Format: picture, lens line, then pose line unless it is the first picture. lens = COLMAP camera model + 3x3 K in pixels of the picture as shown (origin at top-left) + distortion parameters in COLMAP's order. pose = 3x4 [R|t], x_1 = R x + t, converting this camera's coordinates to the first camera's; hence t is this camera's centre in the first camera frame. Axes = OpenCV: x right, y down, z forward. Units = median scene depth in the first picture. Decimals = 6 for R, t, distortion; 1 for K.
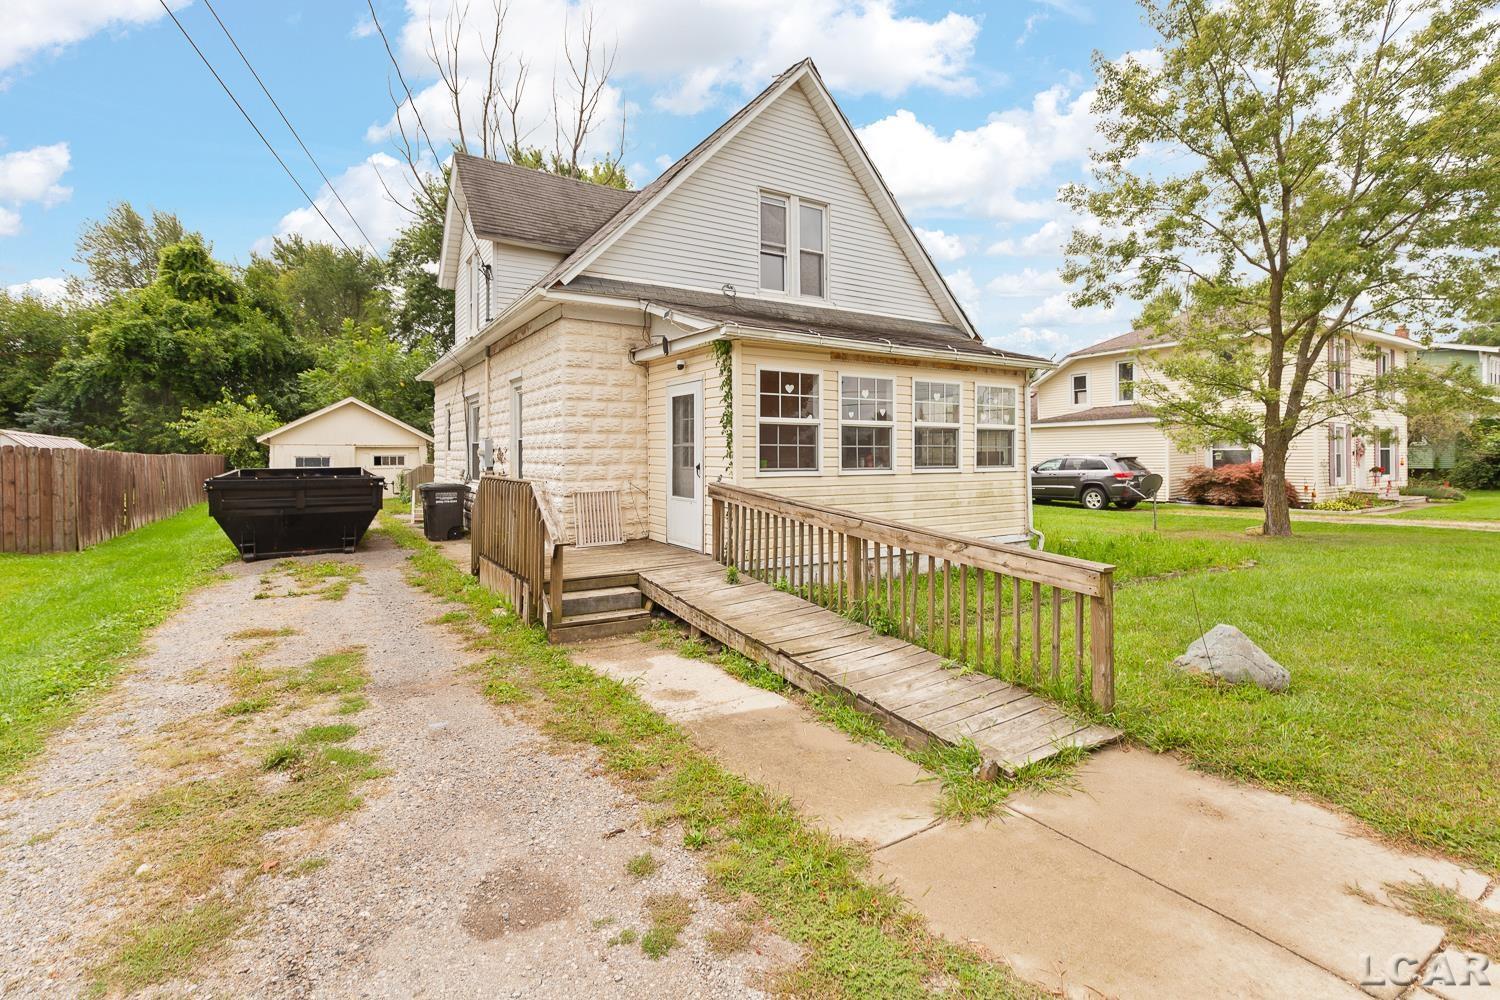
lens RADIAL K [[690.2, 0, 750.8], [0, 690.2, 446.2], [0, 0, 1]] dist [0.005571, 0.000079]
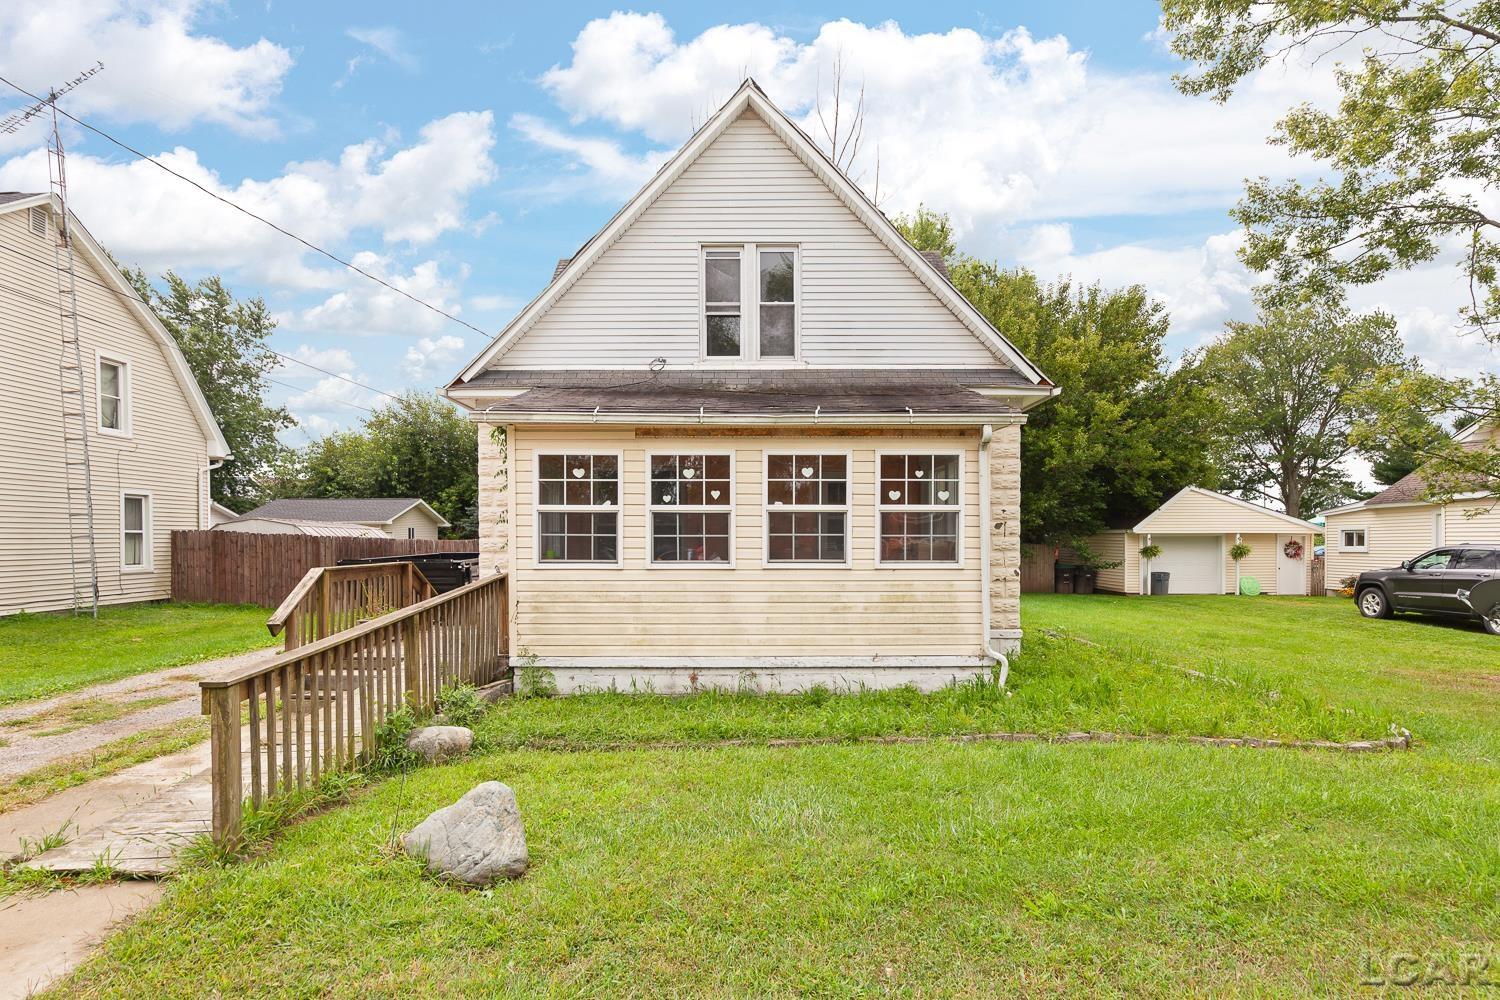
lens RADIAL K [[757.4, 0, 755.7], [0, 757.4, 546.2], [0, 0, 1]] dist [0.009179, -0.000062]
pose [[0.848483, 0.007071, -0.529175, 0.647625], [0.003992, 0.999797, 0.019760, -0.004091], [0.529207, -0.018879, 0.848283, 0.222472]]
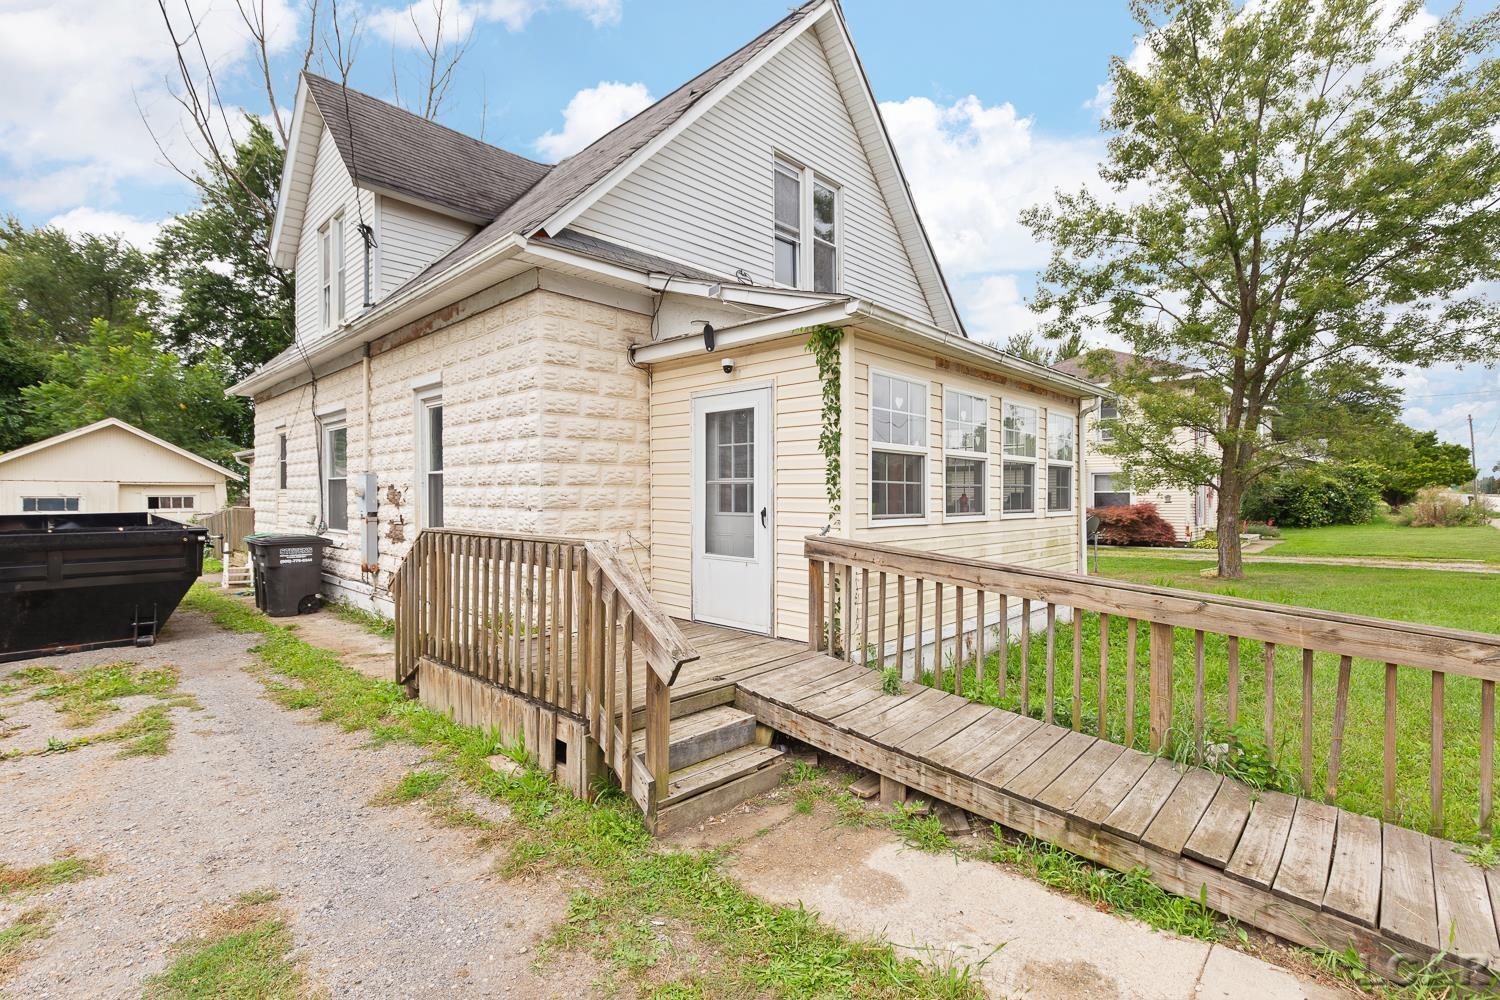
lens RADIAL K [[678.9, 0, 744.7], [0, 678.9, 498.8], [0, 0, 1]] dist [0.004567, -0.000366]
pose [[0.971082, 0.001295, 0.238741, -0.219411], [-0.005235, 0.999860, 0.015871, 0.004607], [-0.238687, -0.016662, 0.970954, 0.290401]]
